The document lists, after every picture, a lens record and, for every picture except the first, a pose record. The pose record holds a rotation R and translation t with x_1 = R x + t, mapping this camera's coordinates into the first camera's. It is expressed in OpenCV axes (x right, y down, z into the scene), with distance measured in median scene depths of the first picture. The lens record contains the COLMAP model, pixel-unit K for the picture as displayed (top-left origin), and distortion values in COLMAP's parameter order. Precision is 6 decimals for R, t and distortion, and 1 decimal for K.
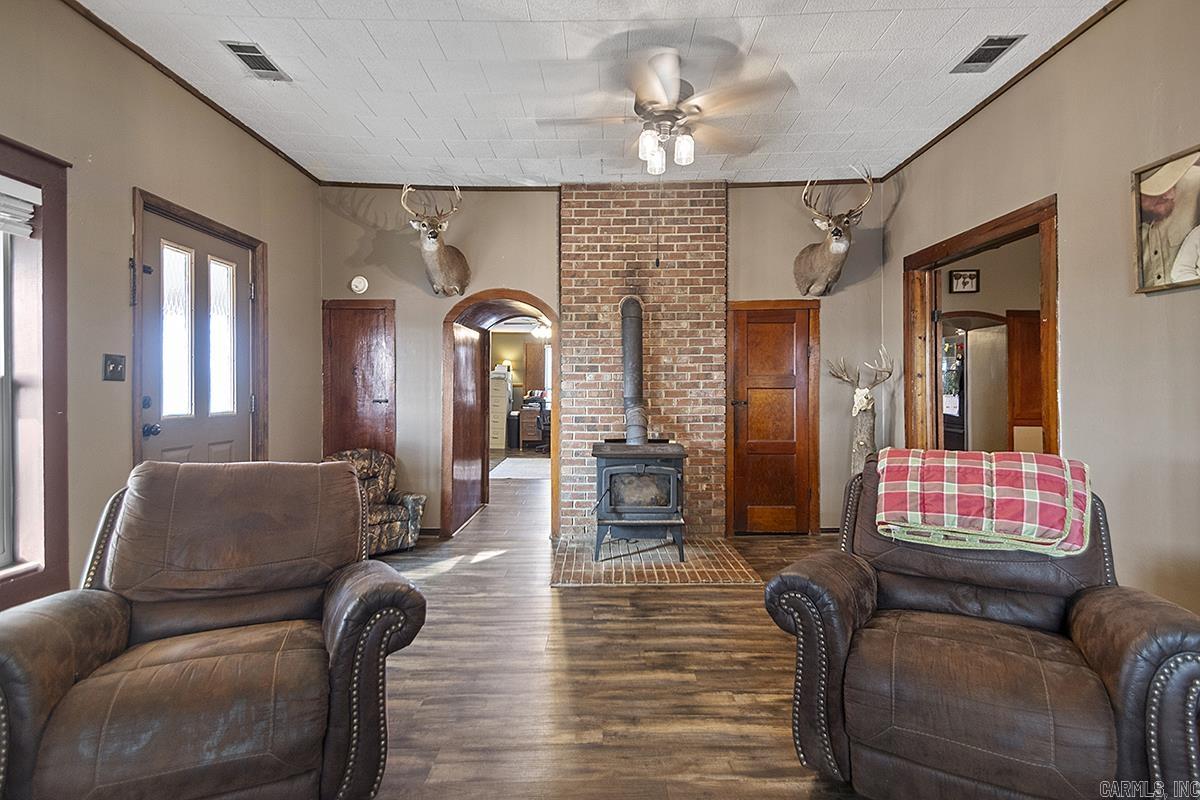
lens RADIAL K [[569.7, 0, 596.7], [0, 569.7, 393.7], [0, 0, 1]] dist [0.001532, 0.000016]
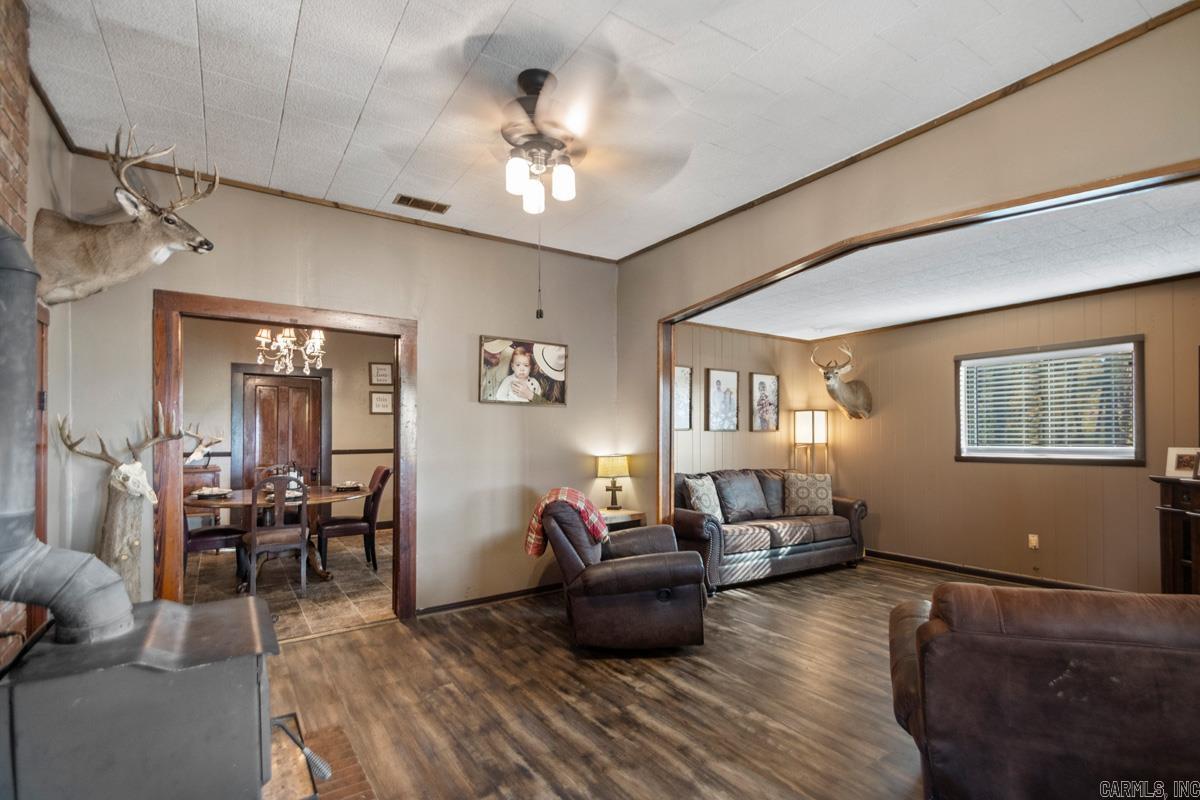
lens RADIAL K [[569.7, 0, 593.6], [0, 569.7, 428.3], [0, 0, 1]] dist [0.001532, 0.000016]
pose [[-0.569572, 0.026230, 0.821523, -0.731333], [0.022641, 0.999612, -0.016219, -0.048336], [-0.821629, 0.009363, -0.569945, 1.667568]]
